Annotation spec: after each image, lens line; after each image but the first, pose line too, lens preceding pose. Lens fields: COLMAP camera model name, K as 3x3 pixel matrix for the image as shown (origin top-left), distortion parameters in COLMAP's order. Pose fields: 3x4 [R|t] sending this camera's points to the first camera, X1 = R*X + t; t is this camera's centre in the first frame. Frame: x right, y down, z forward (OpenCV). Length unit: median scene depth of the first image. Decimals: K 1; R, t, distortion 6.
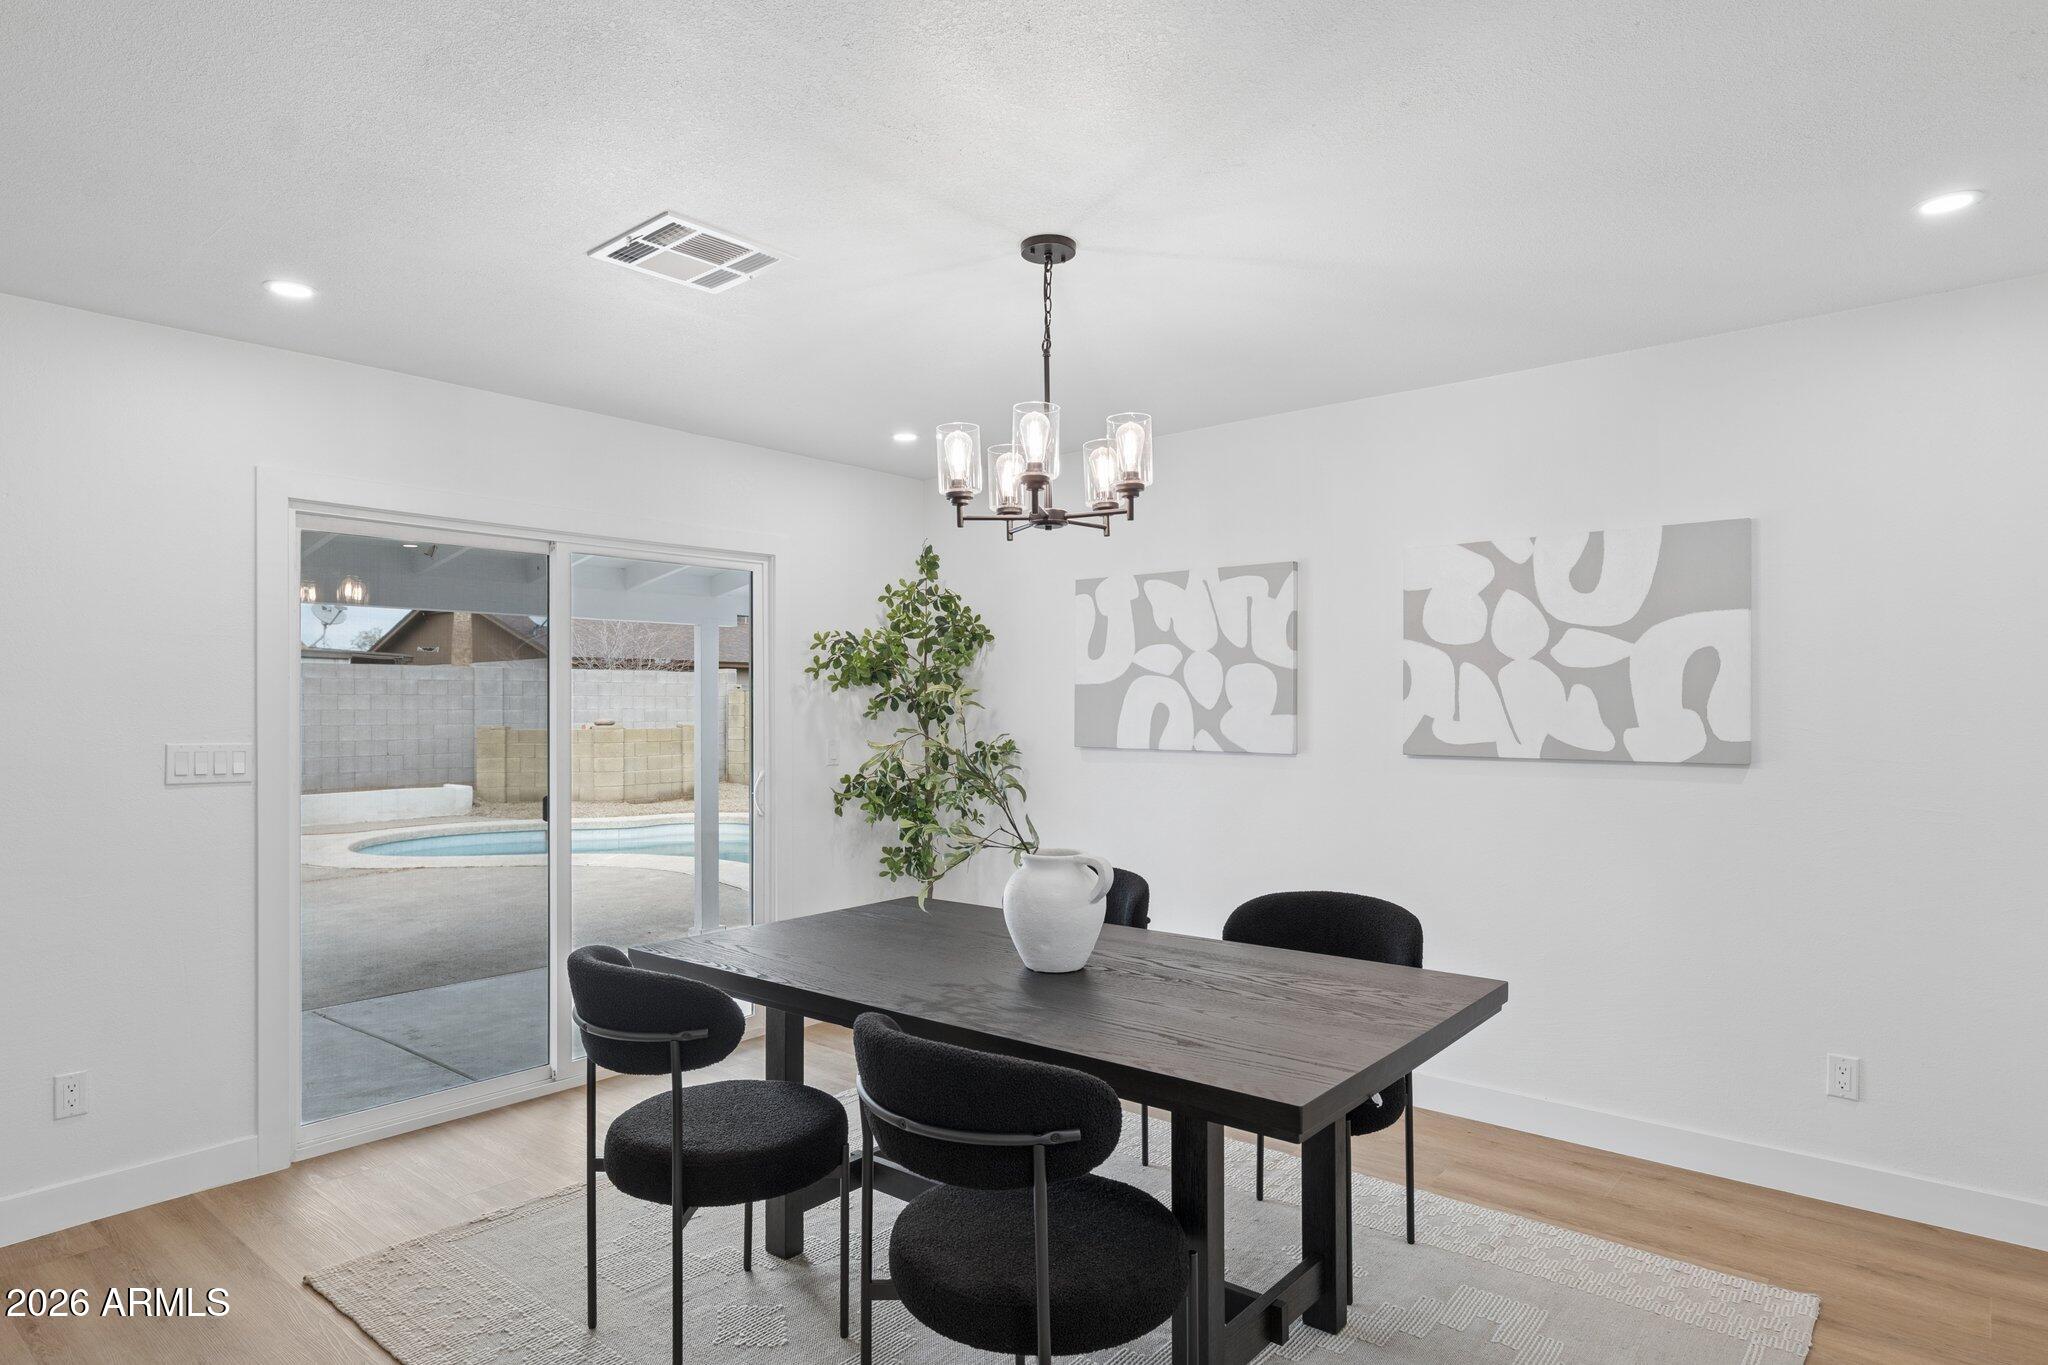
lens RADIAL K [[1168.9, 0, 1020.8], [0, 1168.9, 697.0], [0, 0, 1]] dist [0.008571, 0.000748]
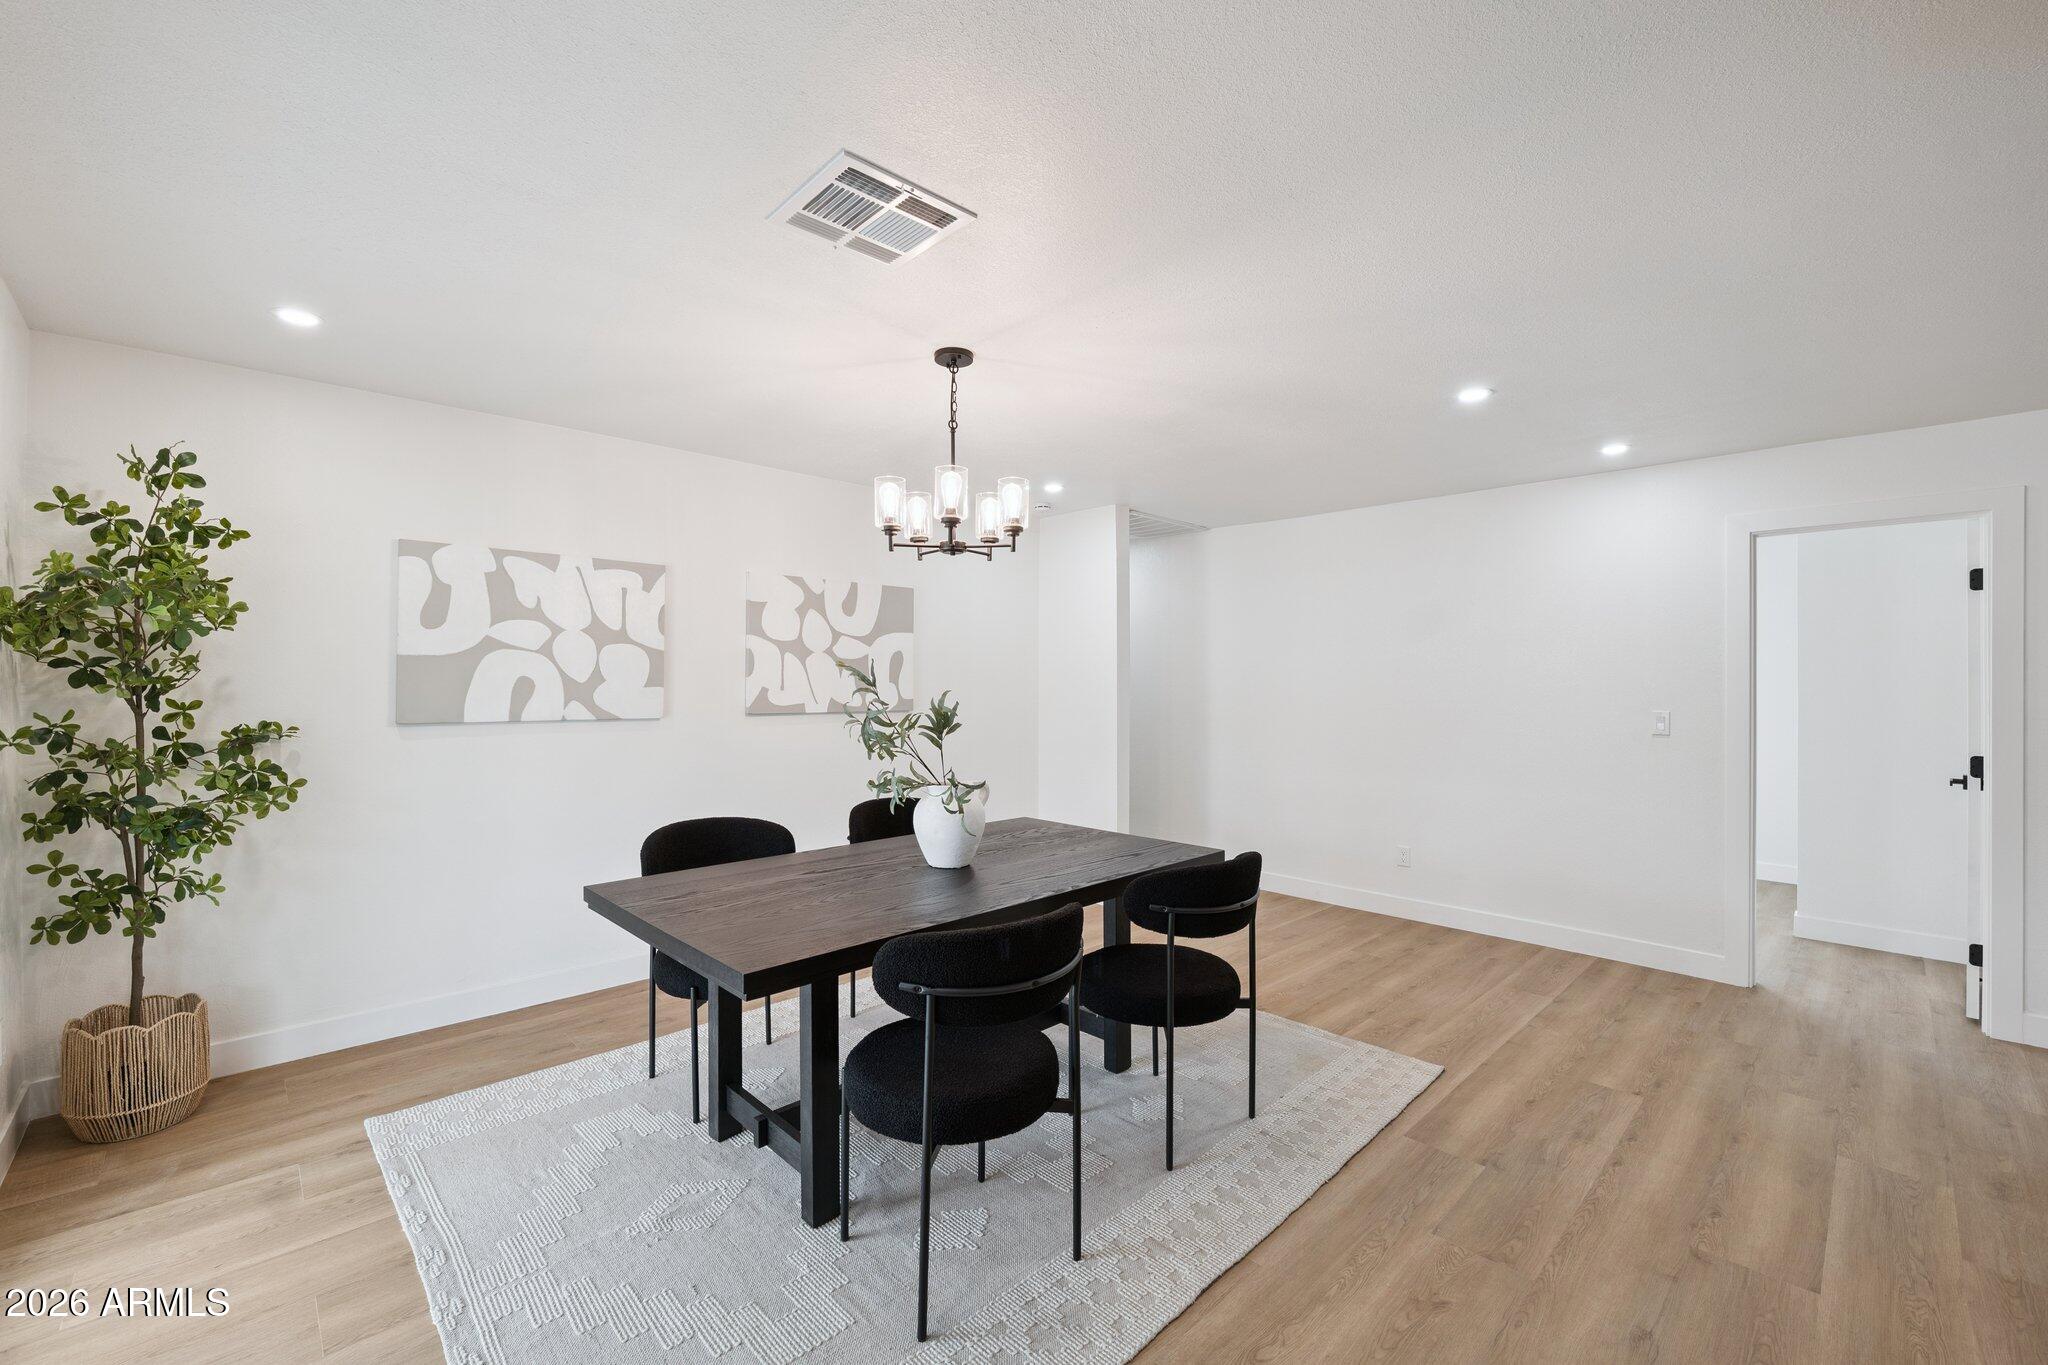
lens RADIAL K [[839.5, 0, 1020.1], [0, 839.5, 678.3], [0, 0, 1]] dist [-0.003122, -0.000178]
pose [[0.108504, 0.007533, 0.994067, -0.616234], [-0.010393, 0.999925, -0.006443, 0.007591], [-0.994042, -0.009633, 0.108575, 0.513491]]
